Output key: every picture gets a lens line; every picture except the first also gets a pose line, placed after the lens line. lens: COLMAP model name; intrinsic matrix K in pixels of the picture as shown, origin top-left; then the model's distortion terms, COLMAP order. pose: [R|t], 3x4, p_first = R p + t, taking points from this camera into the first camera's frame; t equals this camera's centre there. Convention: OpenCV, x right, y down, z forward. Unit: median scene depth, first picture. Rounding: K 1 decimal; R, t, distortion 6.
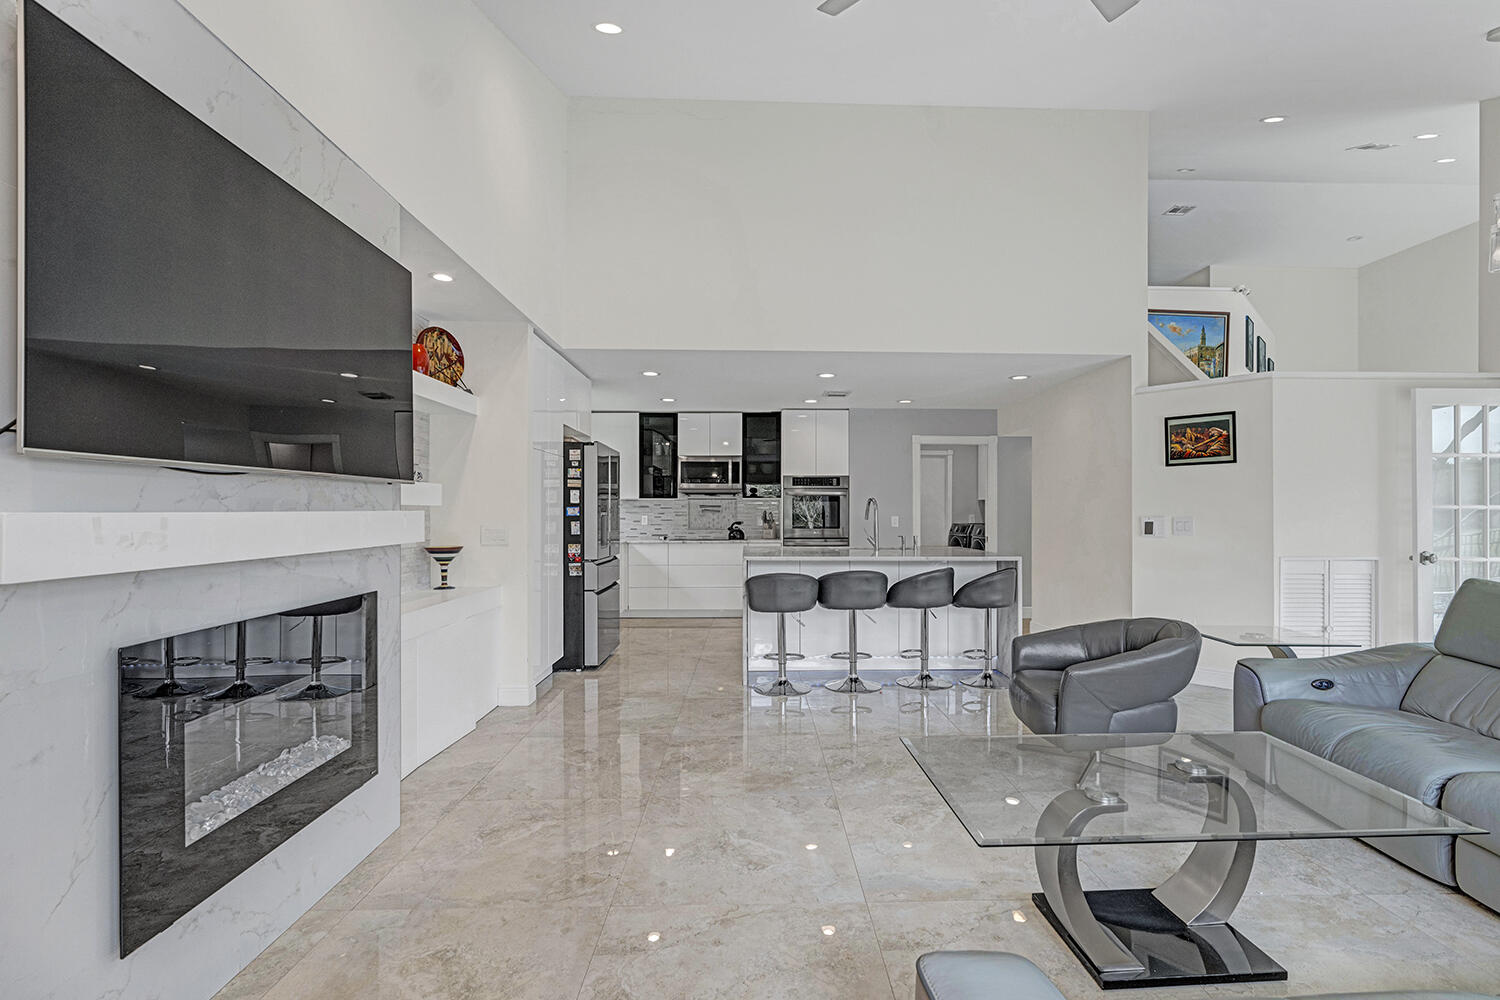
lens RADIAL K [[686.3, 0, 758.3], [0, 686.3, 513.3], [0, 0, 1]] dist [-0.004148, 0.001765]
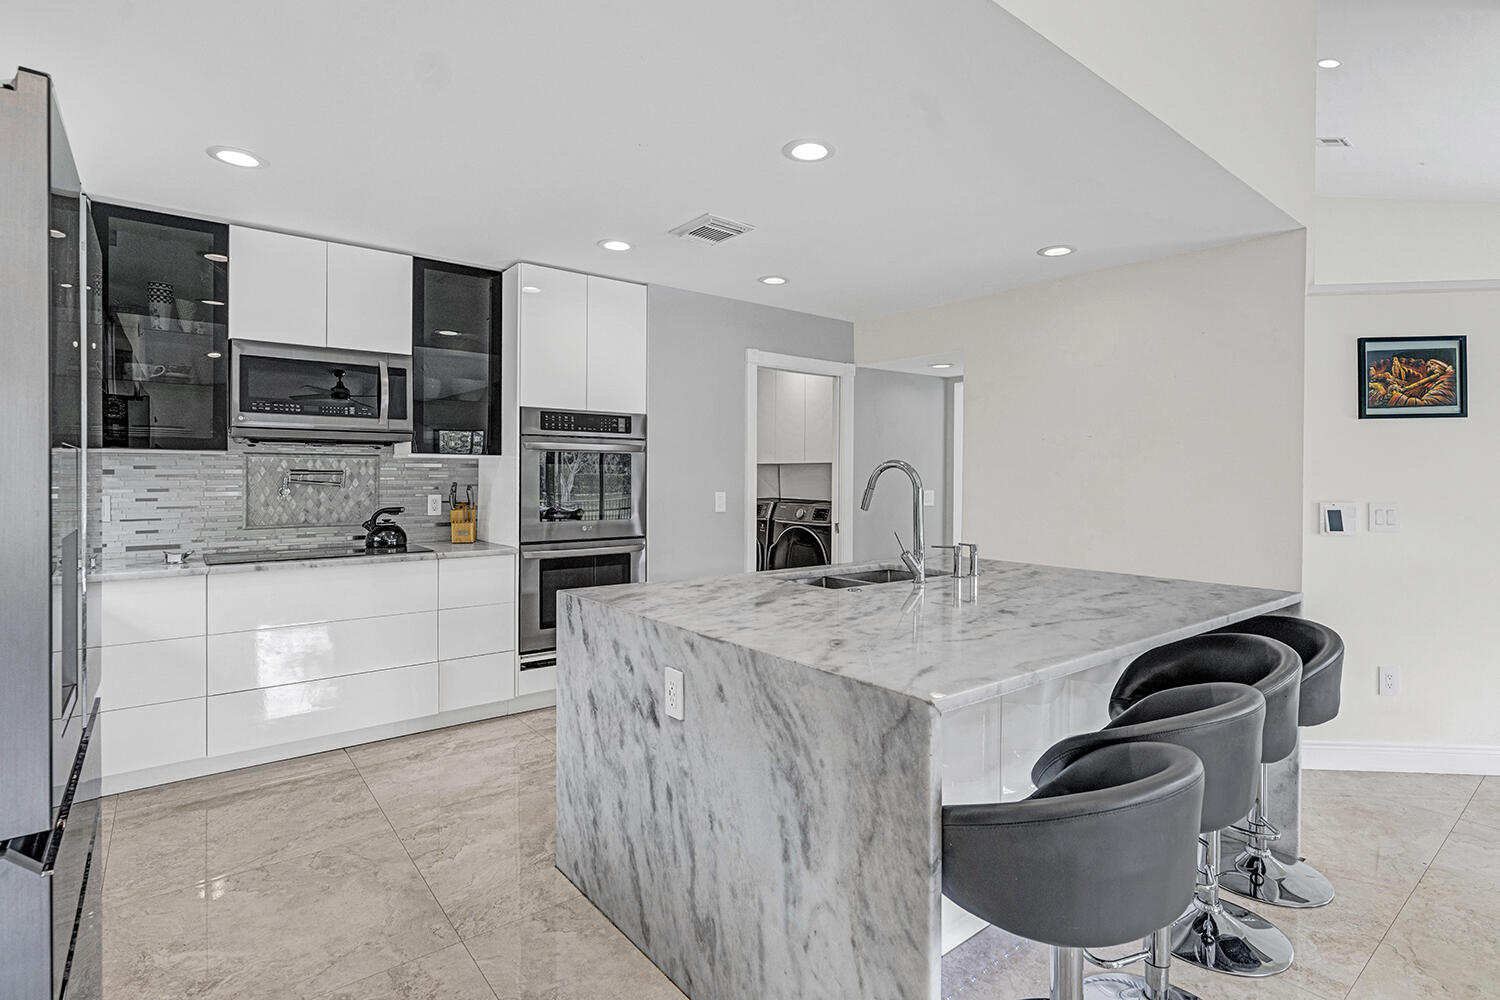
lens RADIAL K [[725.6, 0, 756.2], [0, 725.6, 467.5], [0, 0, 1]] dist [-0.007109, 0.005873]
pose [[0.785464, 0.008628, 0.618848, -0.208615], [-0.004298, 0.999955, -0.008487, -0.016336], [-0.618893, 0.004006, 0.785465, 0.779048]]
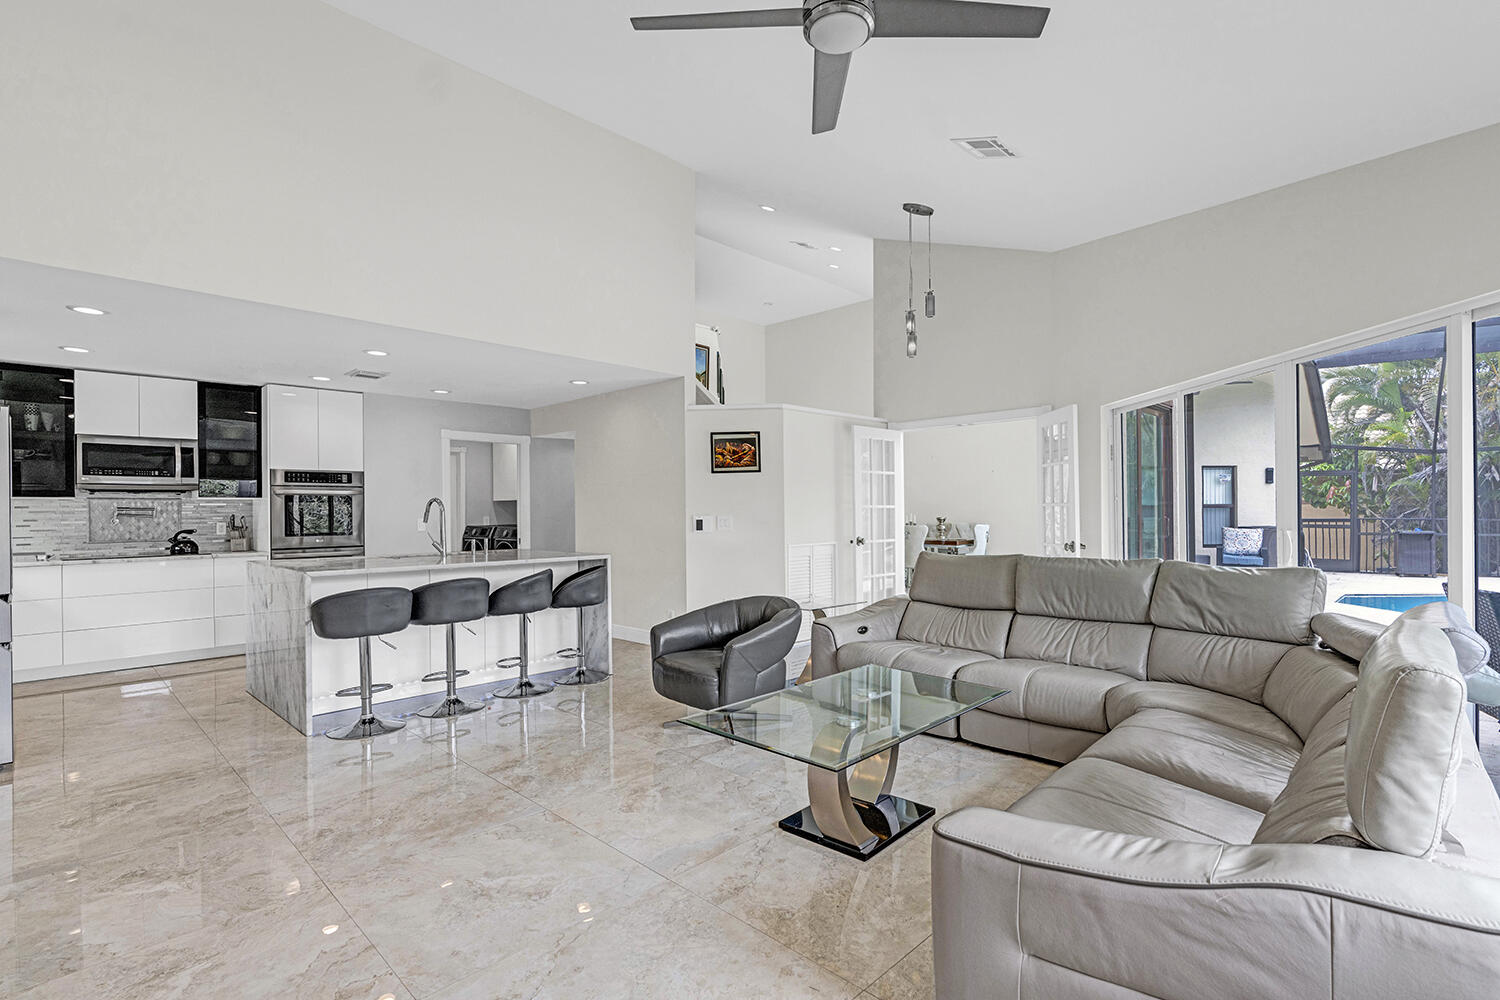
lens RADIAL K [[725.6, 0, 767.6], [0, 725.6, 504.1], [0, 0, 1]] dist [-0.007109, 0.005873]
pose [[0.705971, -0.000056, 0.708241, -0.218286], [0.011319, 0.999873, -0.011204, 0.000746], [-0.708151, 0.015926, 0.705882, 0.037191]]
